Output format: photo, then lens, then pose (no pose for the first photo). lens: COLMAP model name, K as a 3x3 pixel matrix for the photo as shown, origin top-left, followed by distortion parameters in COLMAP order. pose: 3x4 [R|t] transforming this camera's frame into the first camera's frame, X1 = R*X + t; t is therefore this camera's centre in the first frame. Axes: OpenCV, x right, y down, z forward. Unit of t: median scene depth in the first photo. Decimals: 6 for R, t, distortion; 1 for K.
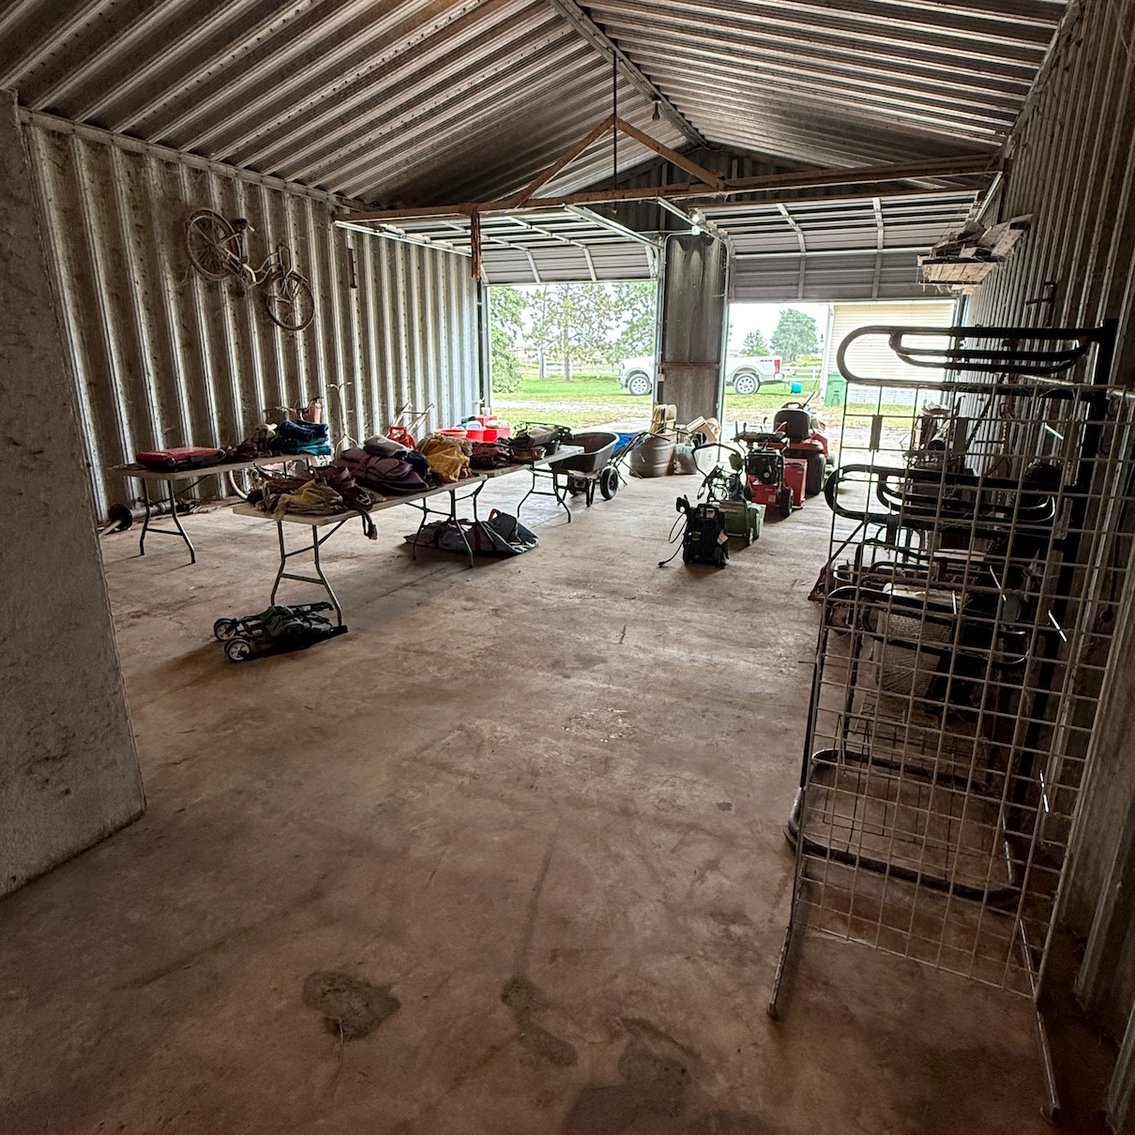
lens RADIAL K [[734.8, 0, 567.5], [0, 734.8, 567.5], [0, 0, 1]] dist [0.003053, -0.000561]
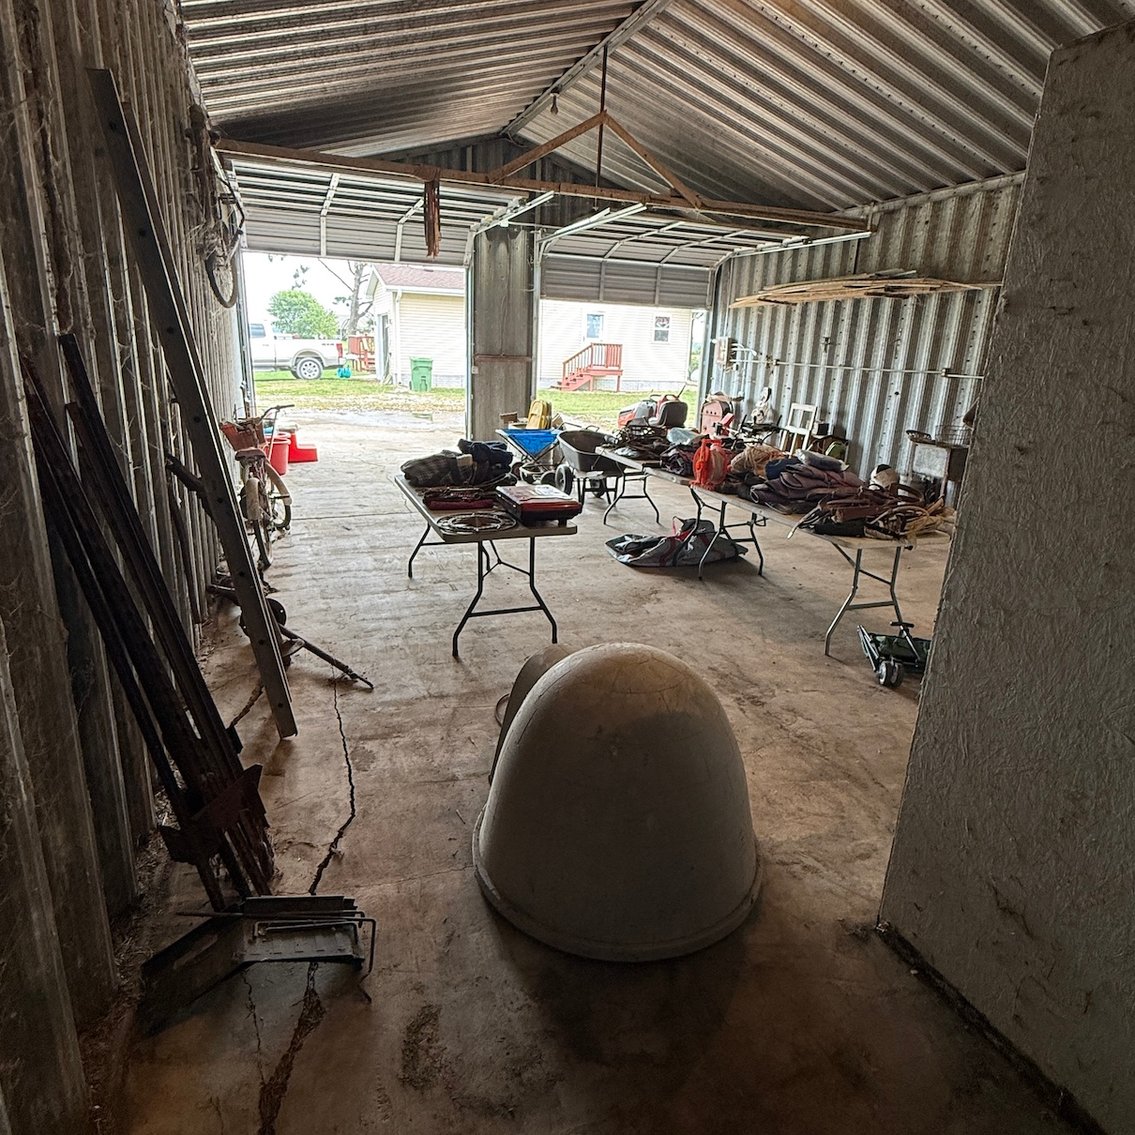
lens RADIAL K [[734.8, 0, 567.5], [0, 734.8, 567.5], [0, 0, 1]] dist [0.003053, -0.000561]
pose [[0.688017, -0.192894, 0.699589, -0.550843], [0.173135, 0.979820, 0.099889, -0.083629], [-0.704739, 0.052398, 0.707529, 0.256262]]
